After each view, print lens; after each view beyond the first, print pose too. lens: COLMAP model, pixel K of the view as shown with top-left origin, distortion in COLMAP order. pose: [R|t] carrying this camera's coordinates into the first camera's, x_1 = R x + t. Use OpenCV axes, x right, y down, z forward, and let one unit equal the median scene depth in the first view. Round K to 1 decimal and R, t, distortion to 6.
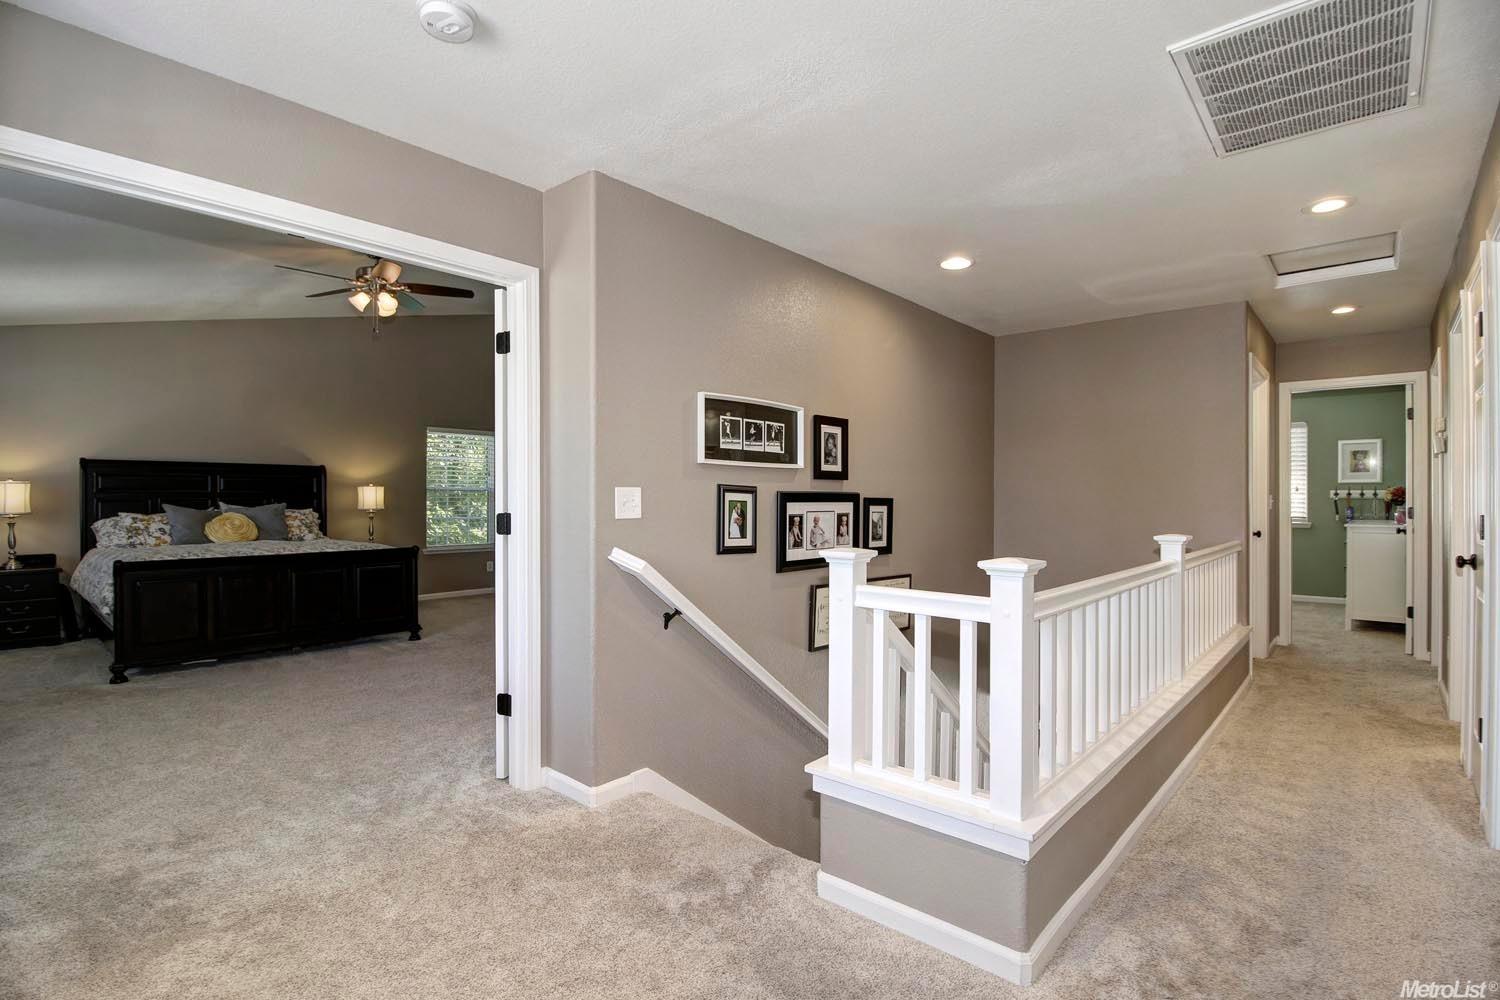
lens RADIAL K [[700.6, 0, 750.7], [0, 700.6, 505.1], [0, 0, 1]] dist [-0.000203, -0.014093]
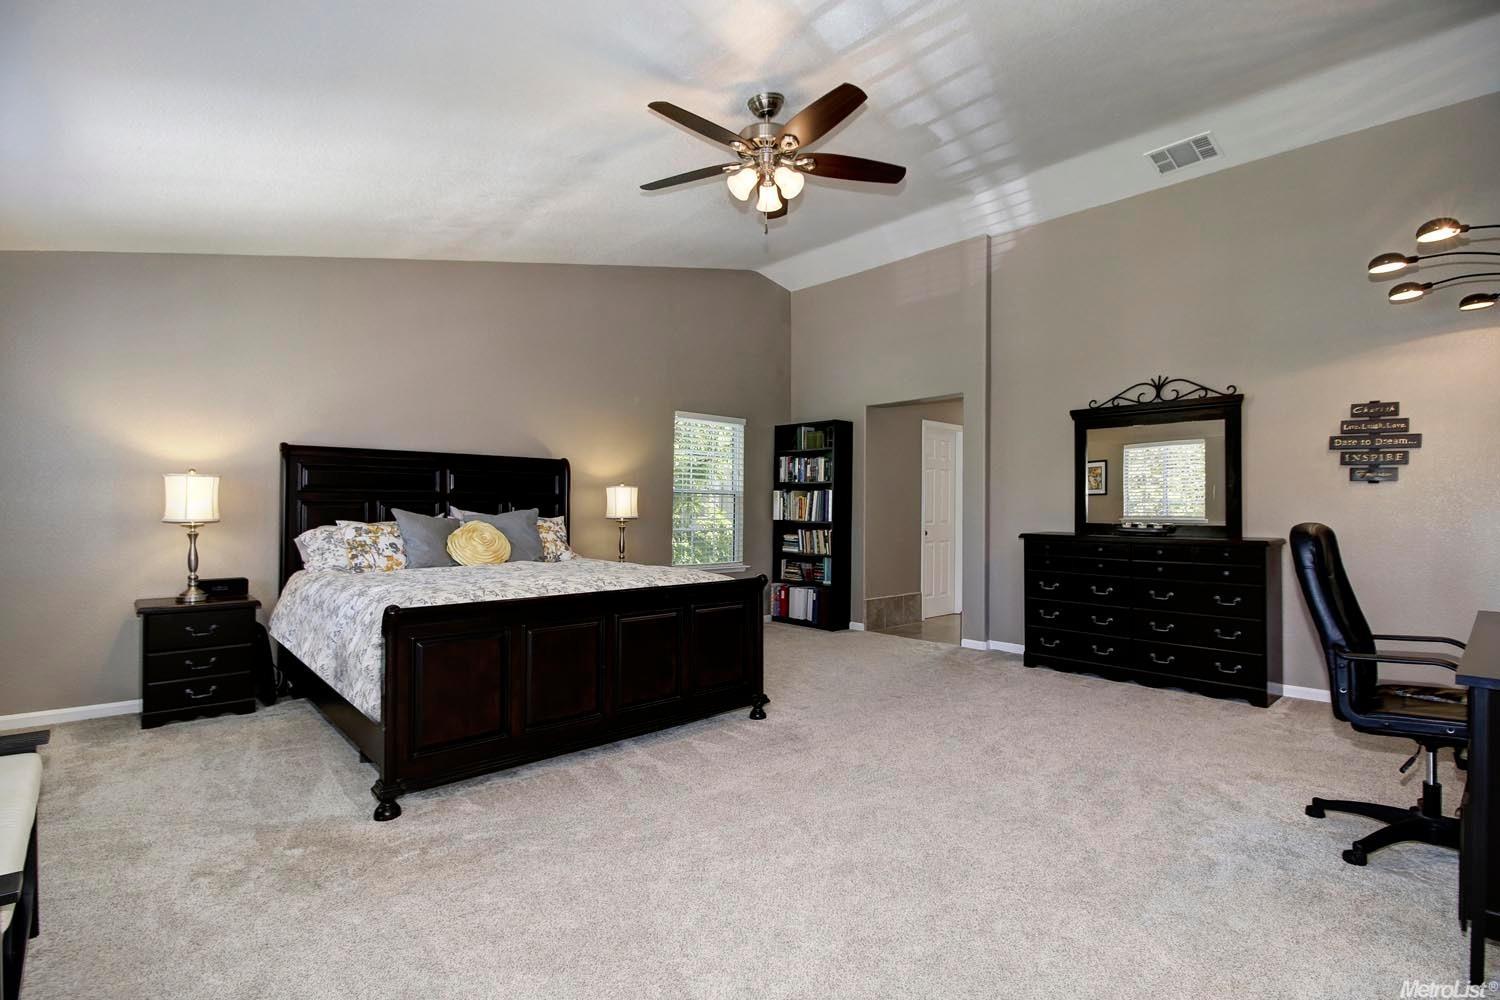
lens RADIAL K [[711.8, 0, 743.4], [0, 711.8, 507.3], [0, 0, 1]] dist [-0.000295, -0.015414]
pose [[0.992791, 0.004020, -0.119790, -0.414297], [-0.005526, 0.999910, -0.012239, 0.004102], [0.119730, 0.012812, 0.992724, 0.338134]]
